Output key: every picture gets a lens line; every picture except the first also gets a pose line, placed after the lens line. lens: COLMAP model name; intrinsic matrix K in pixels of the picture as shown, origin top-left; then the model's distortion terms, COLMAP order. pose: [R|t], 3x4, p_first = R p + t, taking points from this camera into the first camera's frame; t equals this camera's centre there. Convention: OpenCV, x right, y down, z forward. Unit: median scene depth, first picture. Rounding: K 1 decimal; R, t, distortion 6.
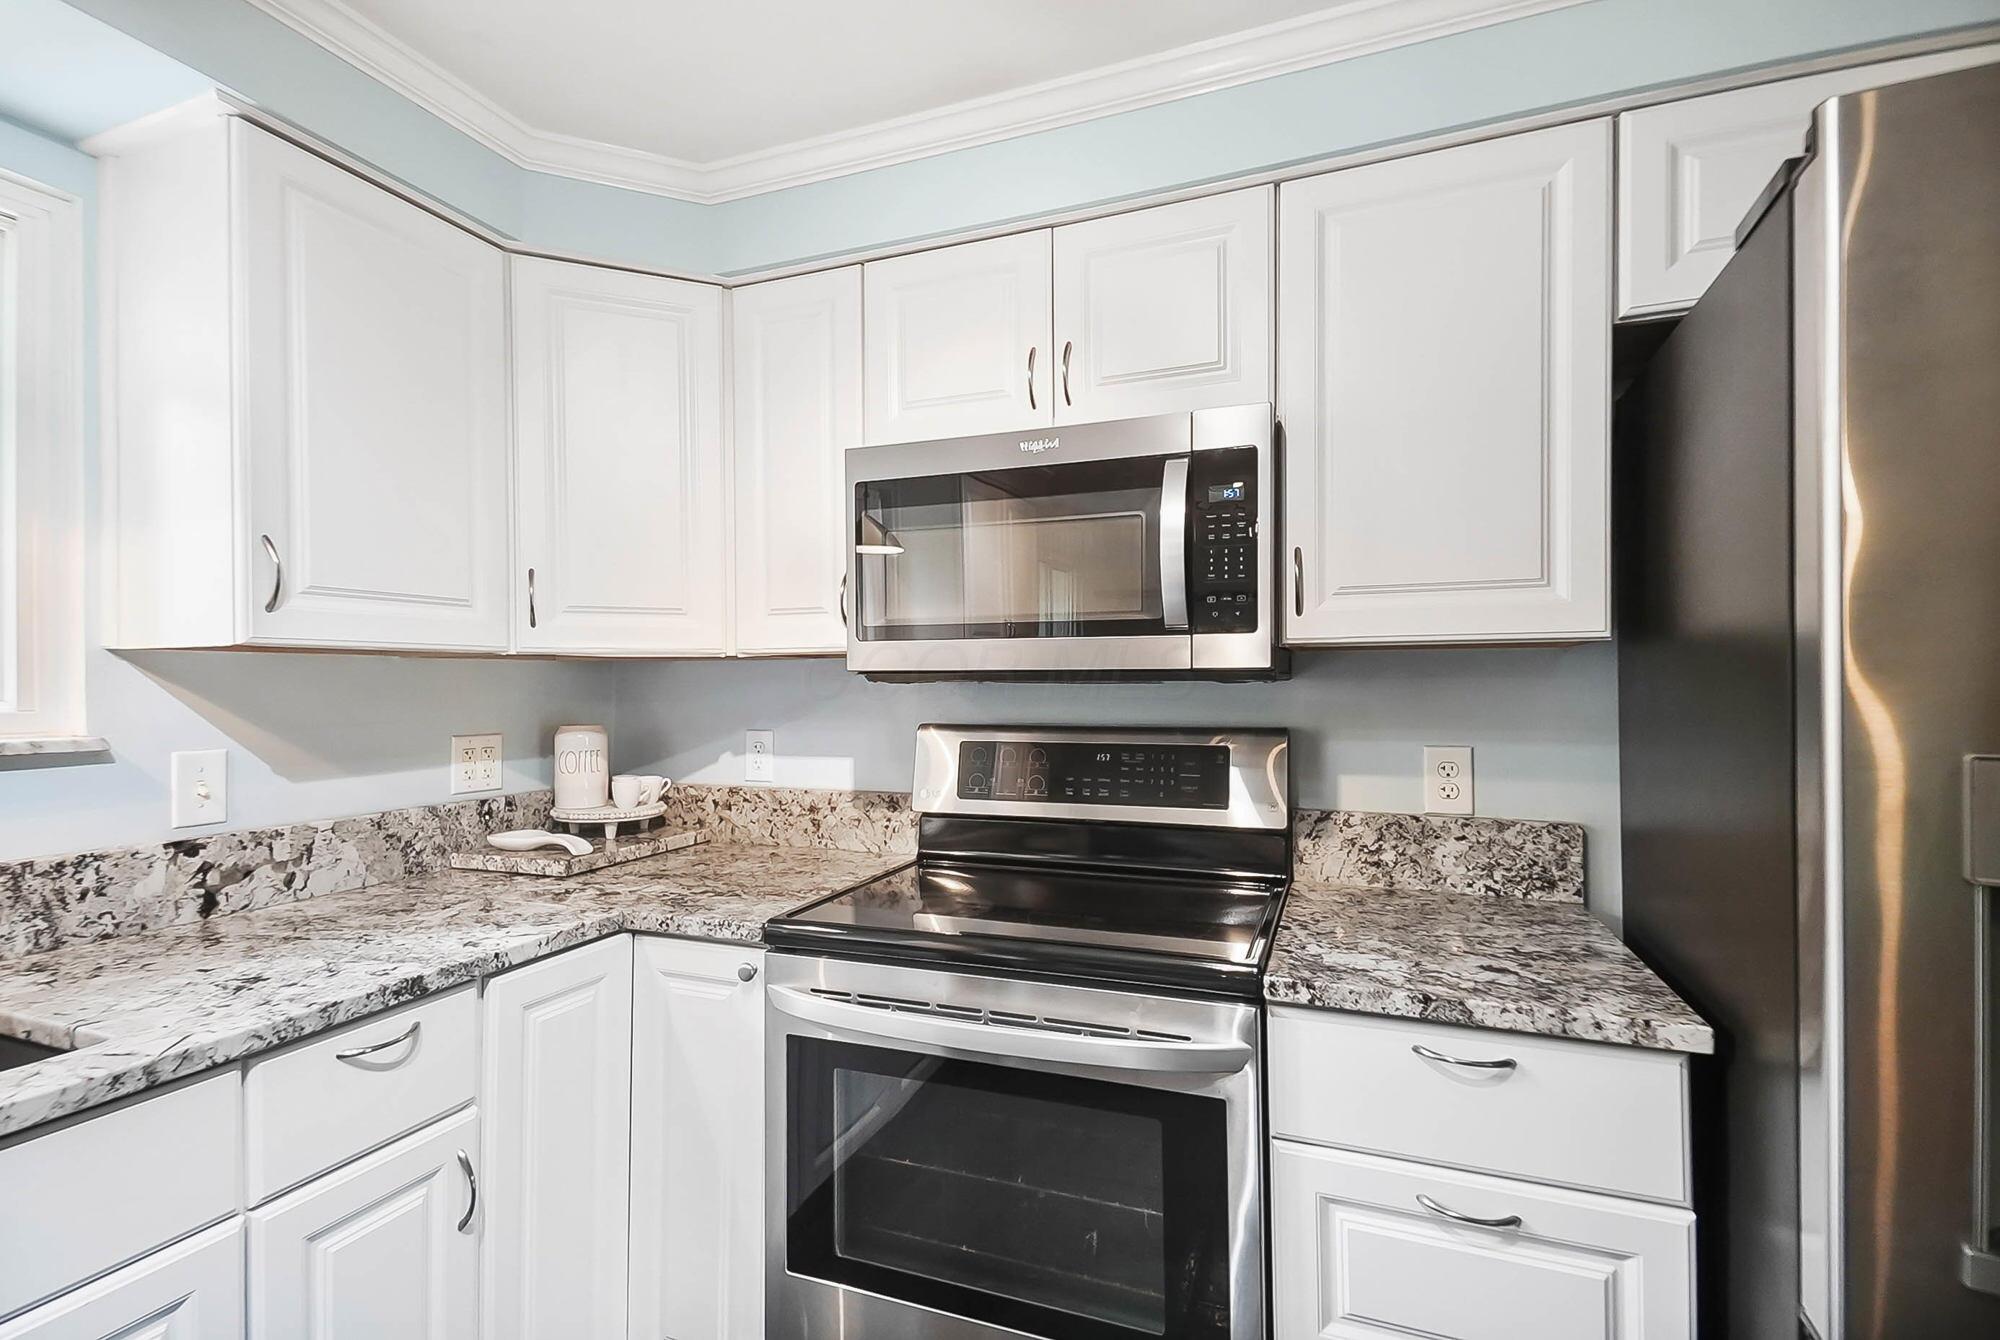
lens RADIAL K [[938.0, 0, 990.1], [0, 938.0, 680.9], [0, 0, 1]] dist [0.047693, -0.030619]
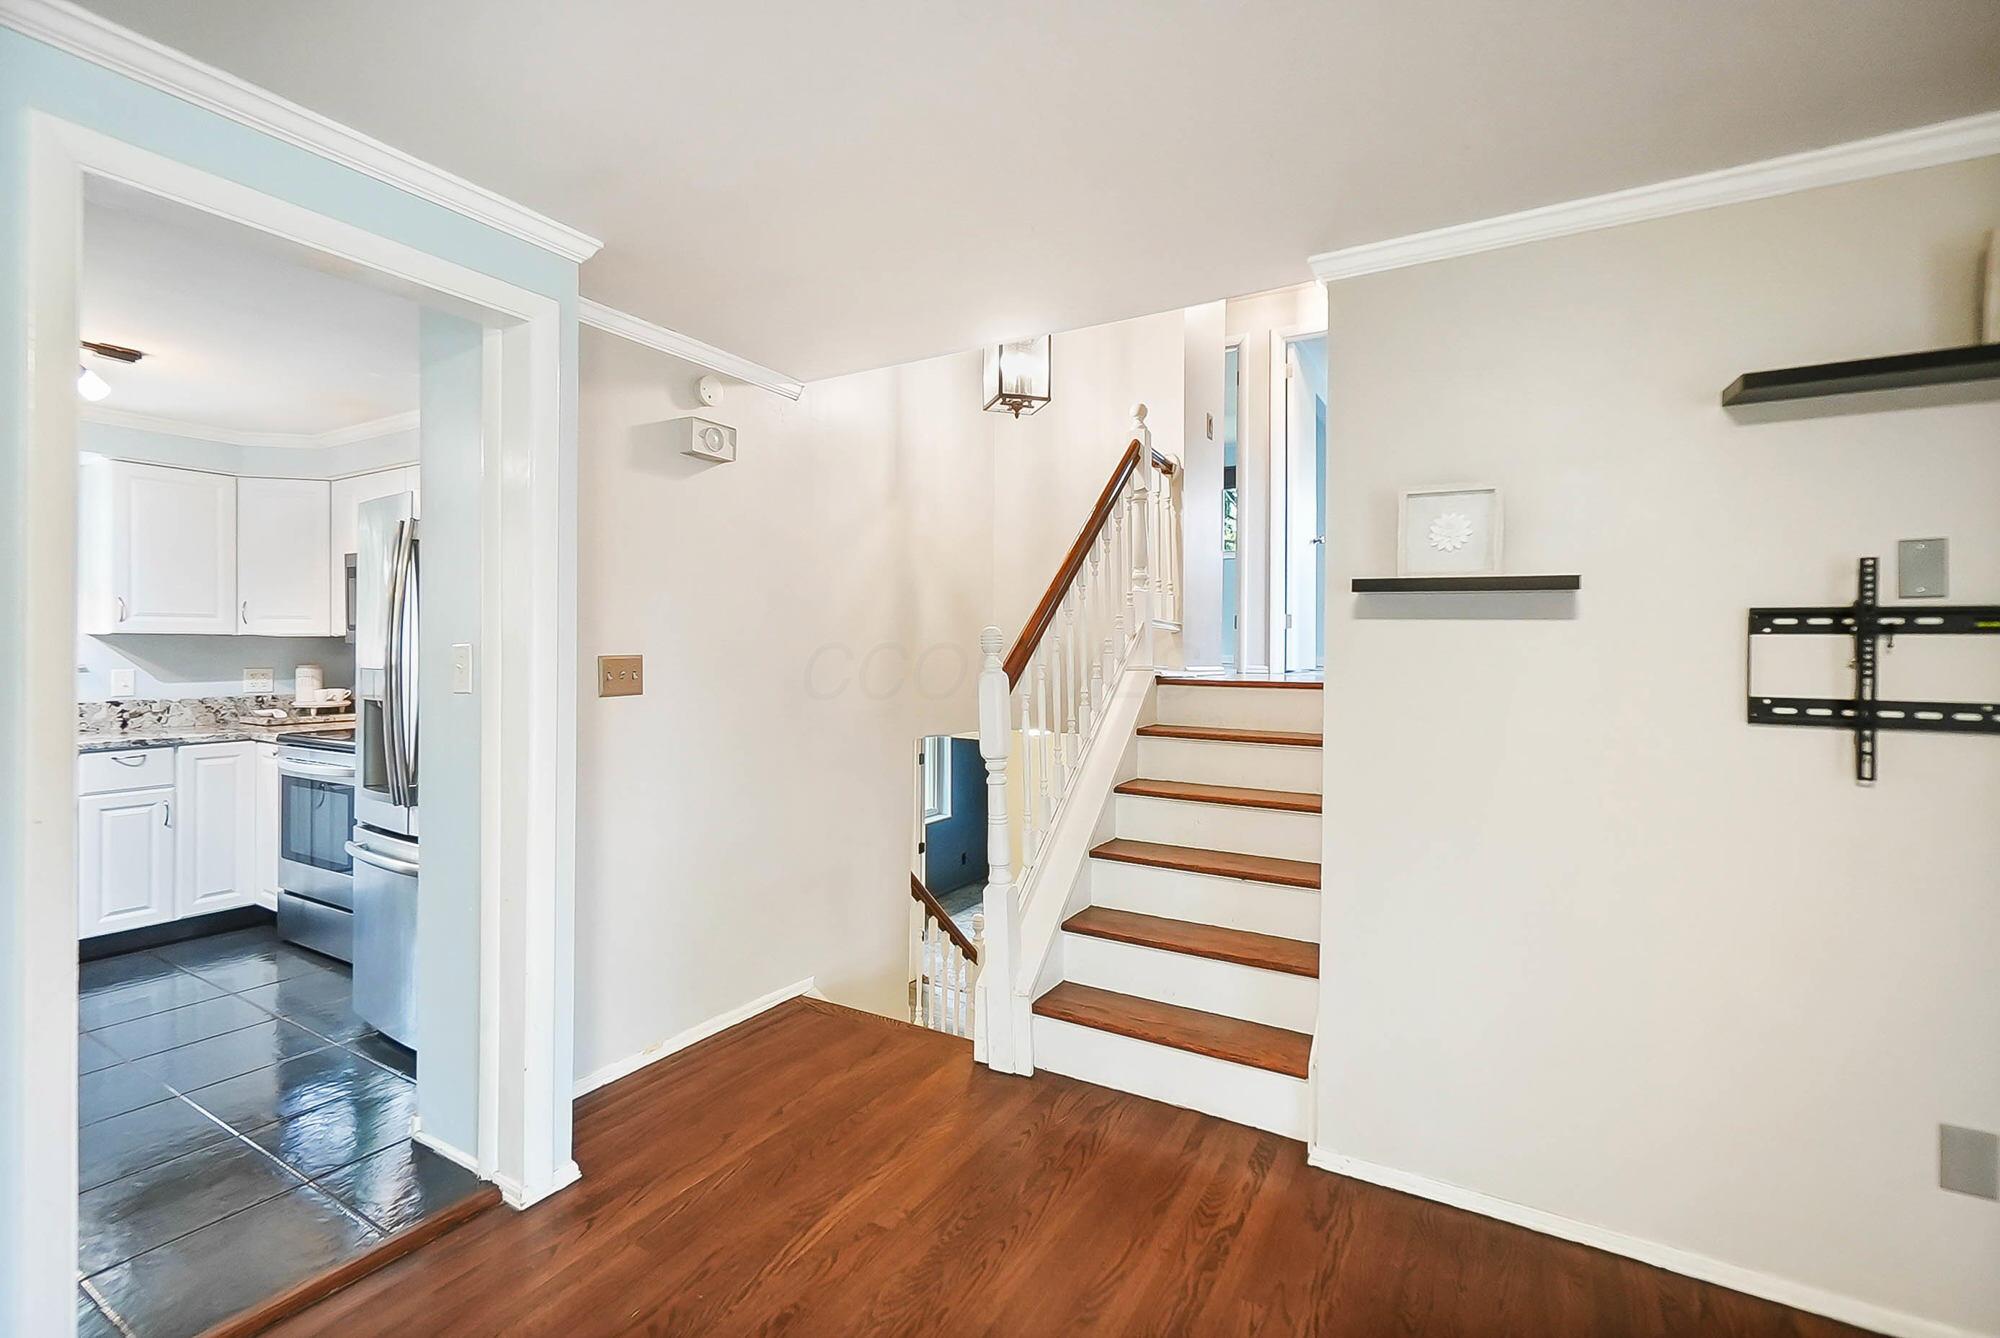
lens RADIAL K [[873.7, 0, 972.9], [0, 873.7, 682.7], [0, 0, 1]] dist [-0.001228, -0.000643]
pose [[0.983606, 0.015494, -0.179666, 1.980555], [-0.008463, 0.999171, 0.039832, -0.011721], [0.180134, -0.037659, 0.982921, -1.010638]]
